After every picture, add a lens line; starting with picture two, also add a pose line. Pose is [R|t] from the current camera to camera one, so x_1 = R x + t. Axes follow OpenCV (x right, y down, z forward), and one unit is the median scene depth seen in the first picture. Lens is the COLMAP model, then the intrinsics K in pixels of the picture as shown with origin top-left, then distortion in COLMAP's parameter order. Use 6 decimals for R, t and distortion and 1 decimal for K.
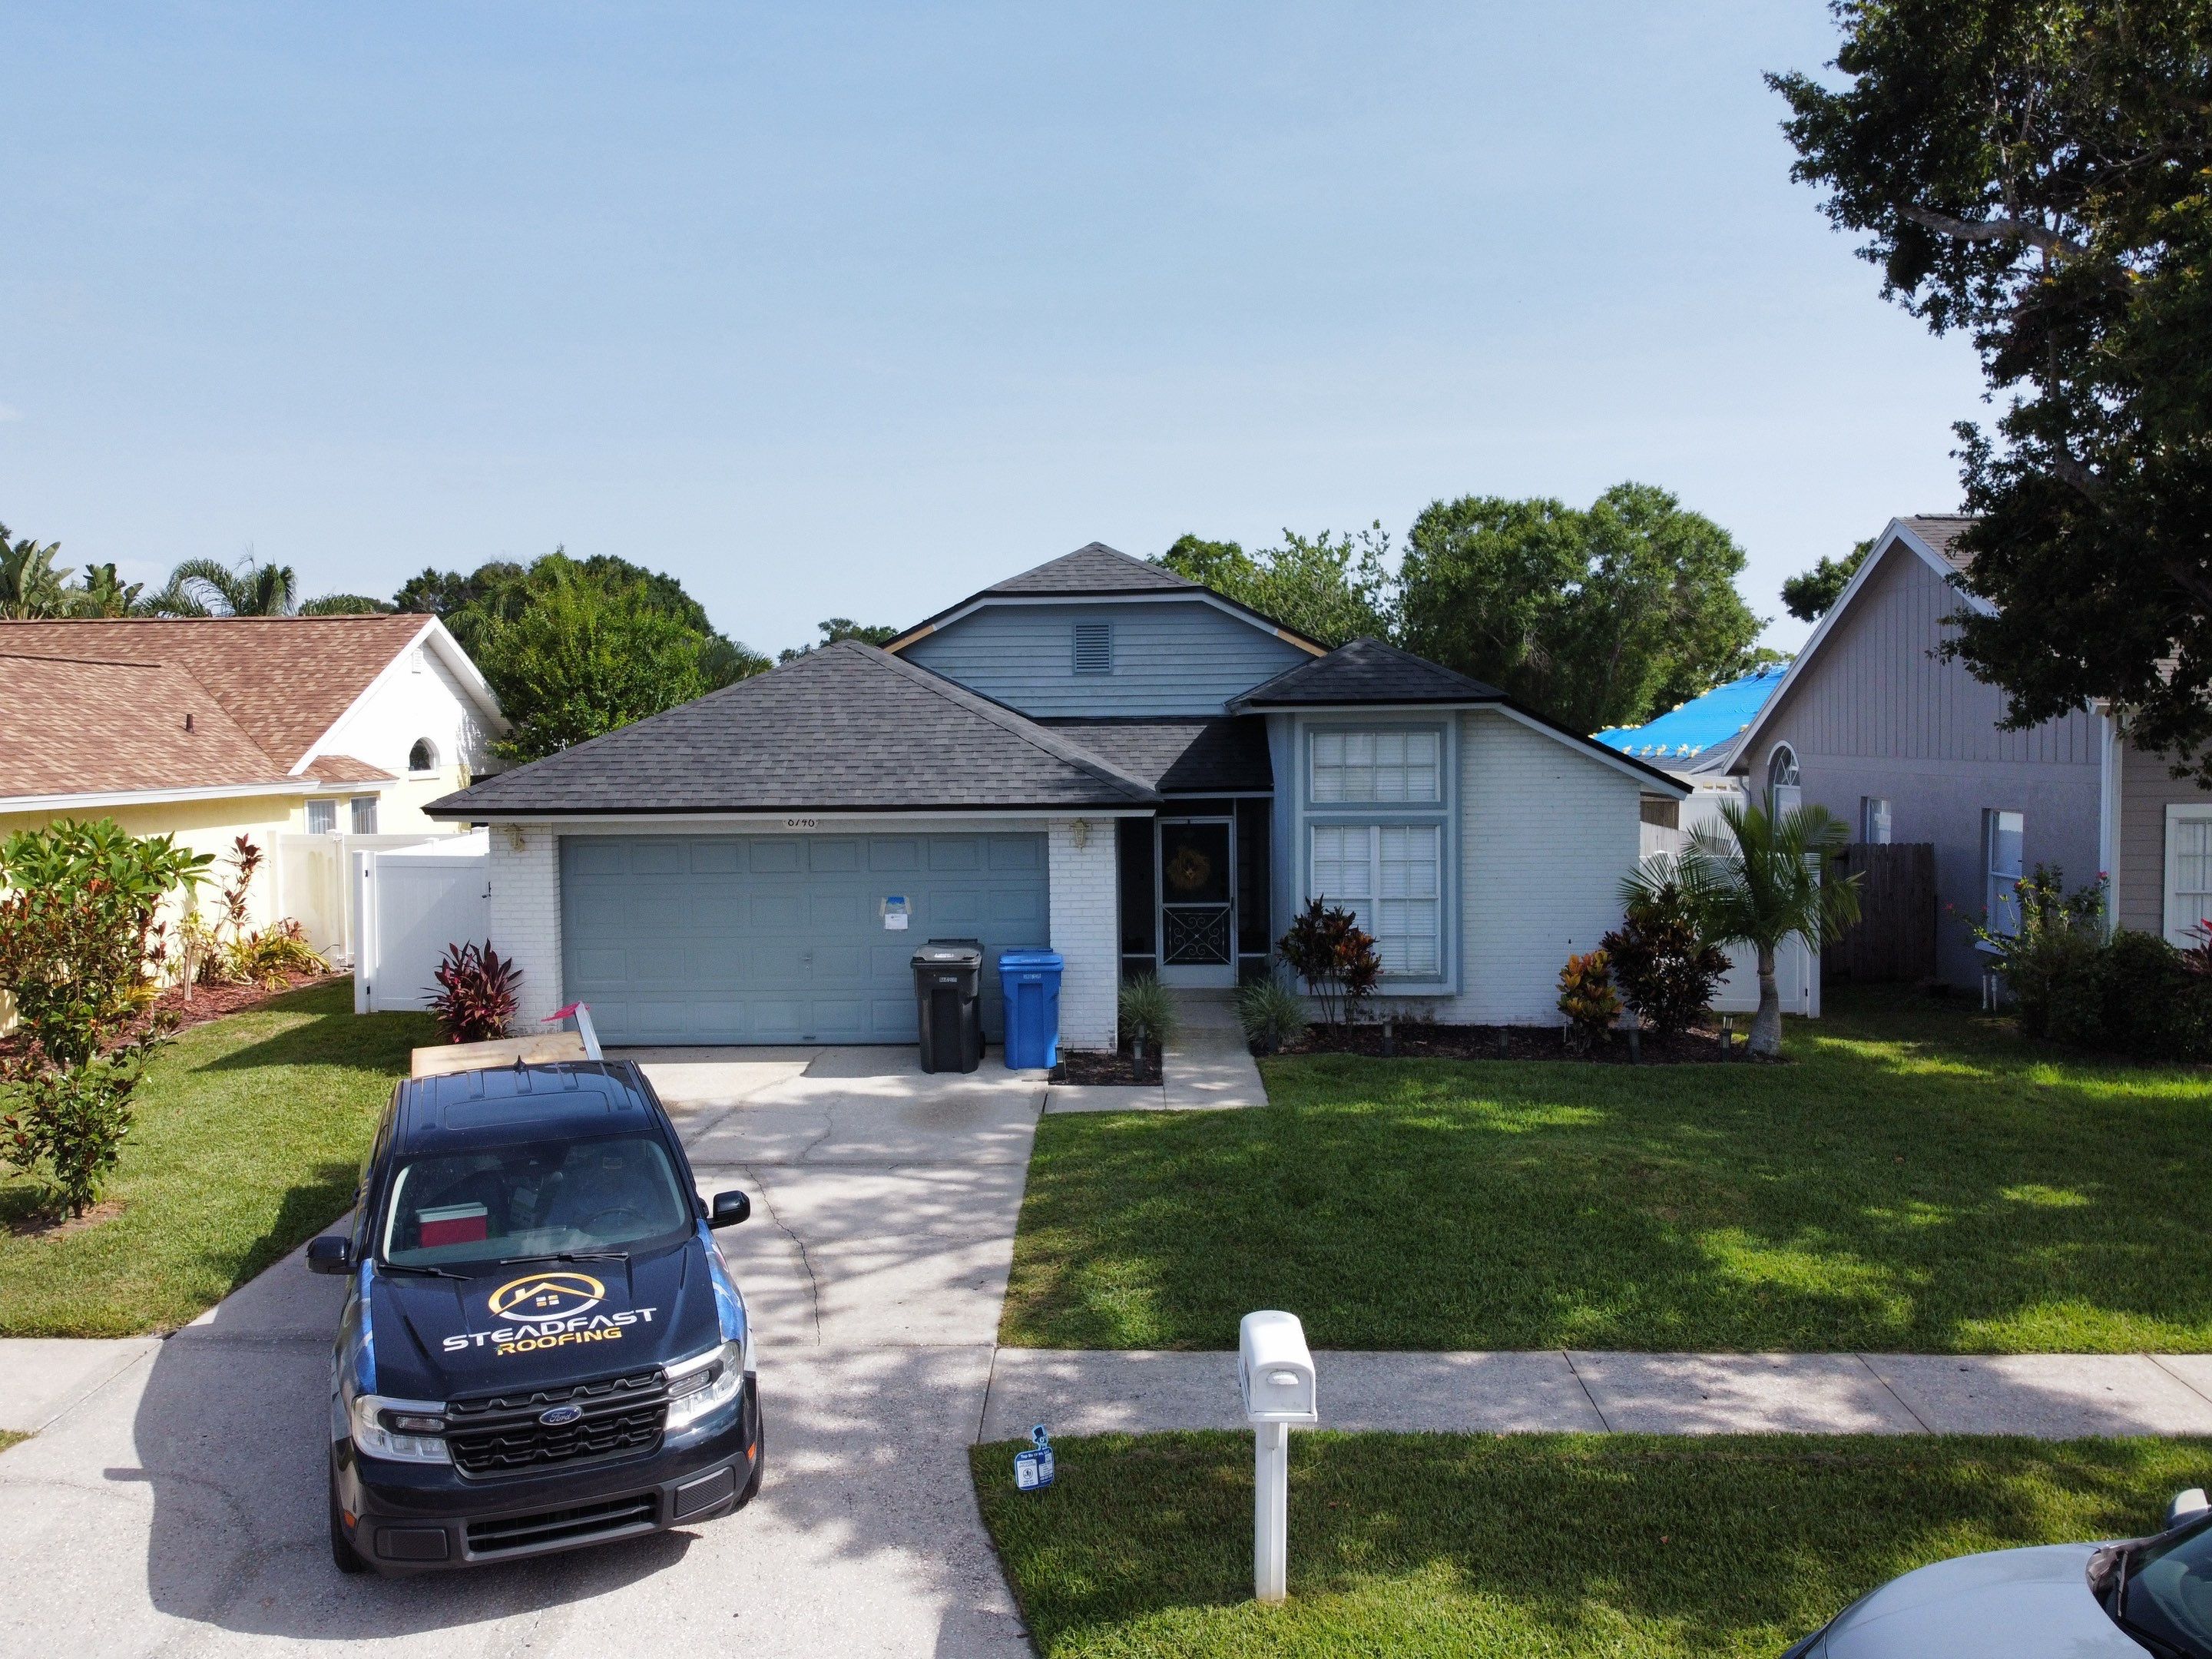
lens RADIAL K [[1668.8, 0, 1089.2], [0, 1668.8, 822.7], [0, 0, 1]] dist [-0.000050, 0.001759]
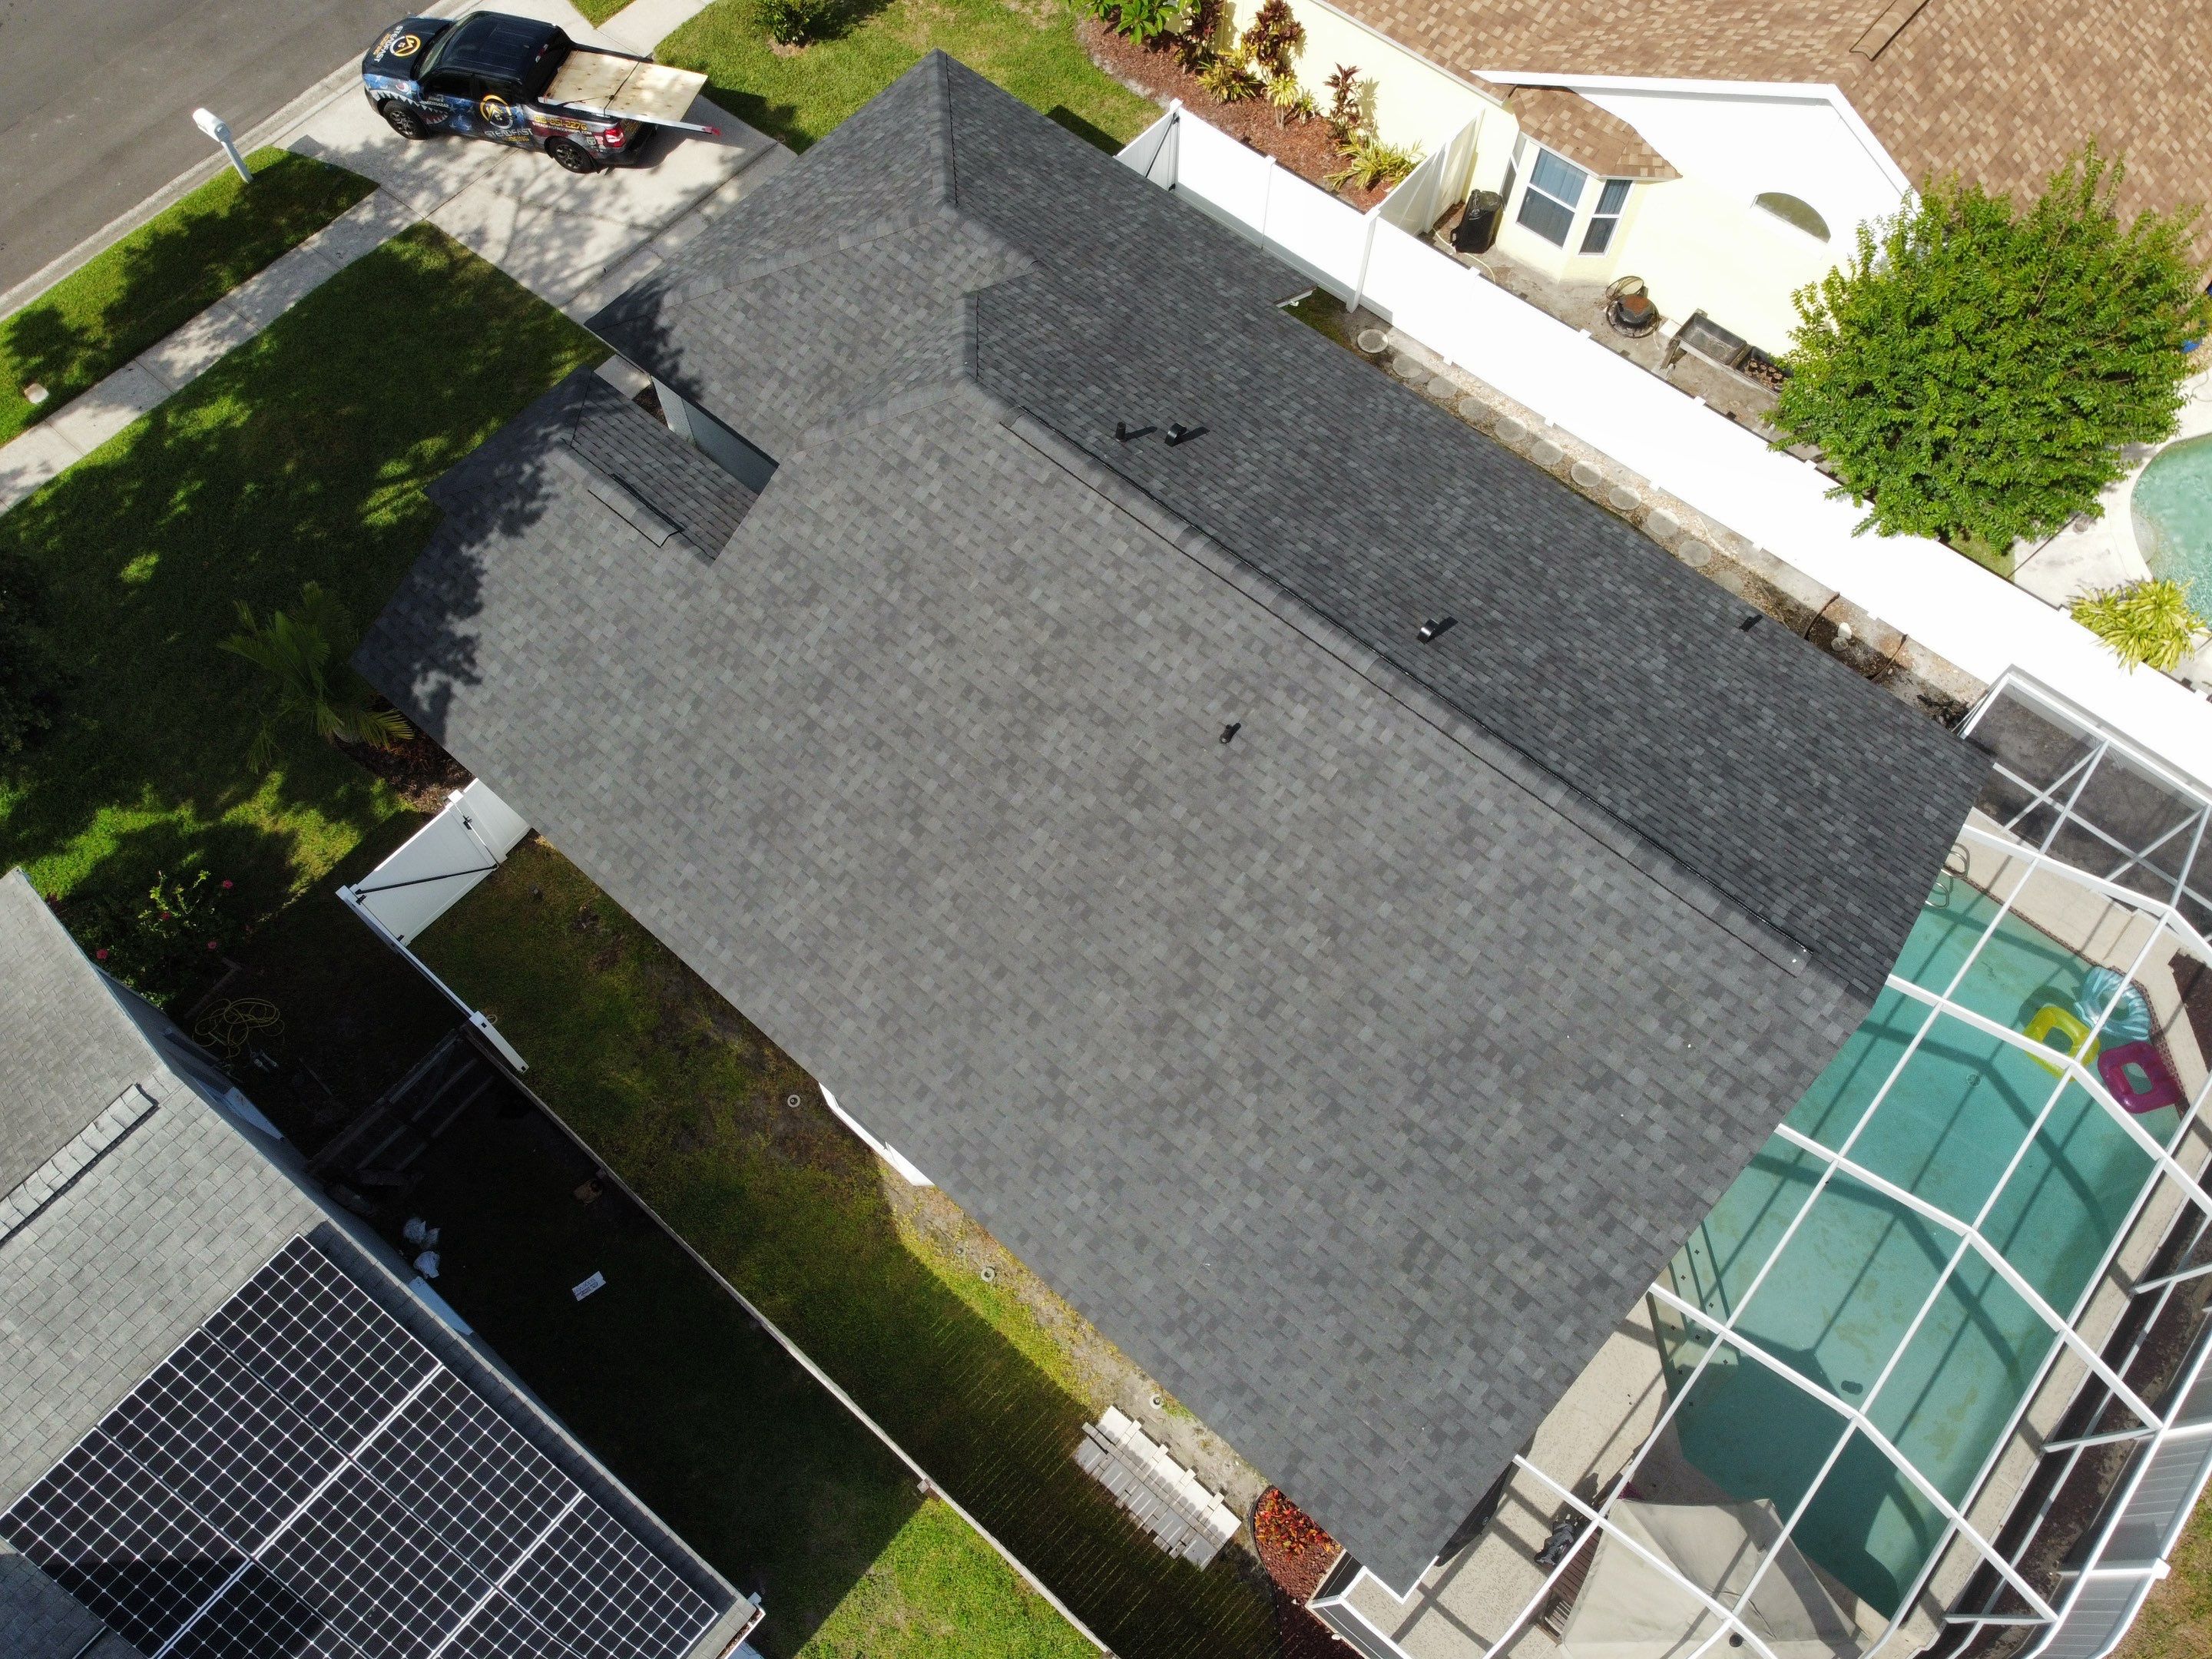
lens RADIAL K [[1662.2, 0, 1072.1], [0, 1662.2, 809.8], [0, 0, 1]] dist [0.005919, -0.009655]
pose [[-0.628805, 0.705557, -0.326792, 0.685069], [-0.036319, 0.393167, 0.918749, -1.482559], [0.776714, 0.589583, -0.221600, 2.360815]]
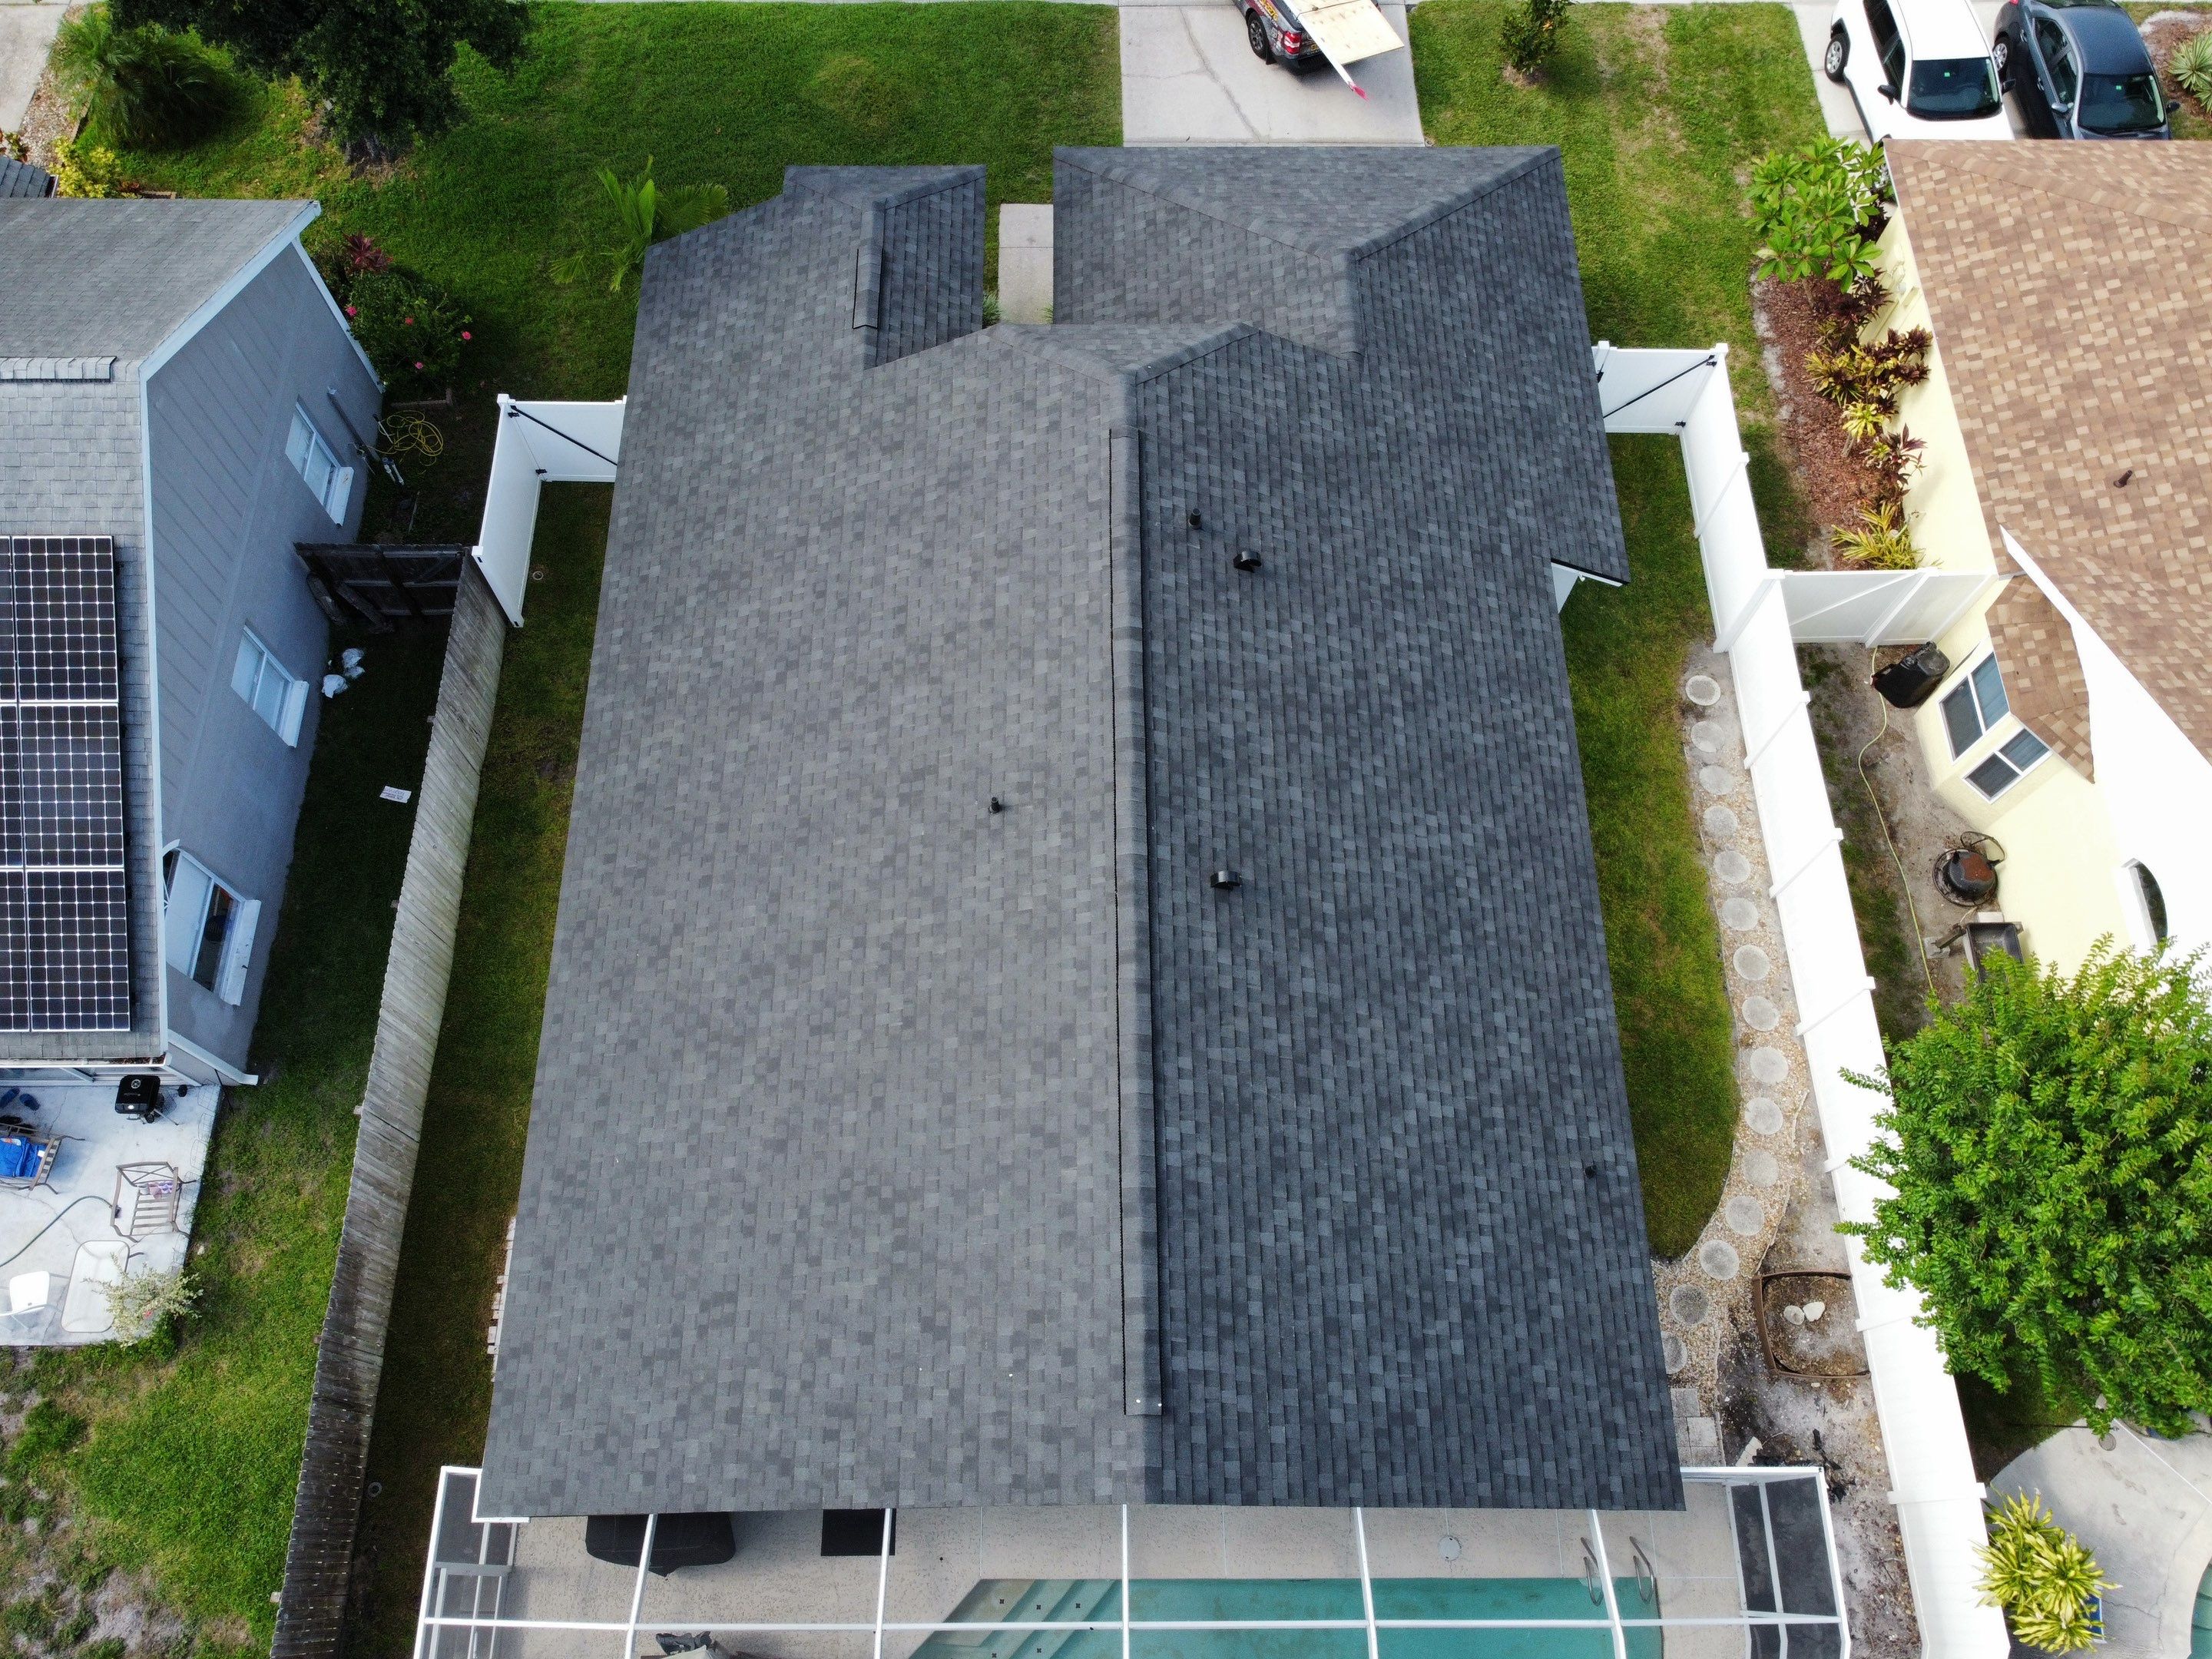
lens RADIAL K [[1662.2, 0, 1075.0], [0, 1662.2, 813.6], [0, 0, 1]] dist [0.005919, -0.009655]
pose [[-0.999350, 0.035878, -0.003372, 0.066250], [0.009539, 0.353593, 0.935351, -1.483213], [0.034751, 0.934711, -0.353706, 2.589964]]
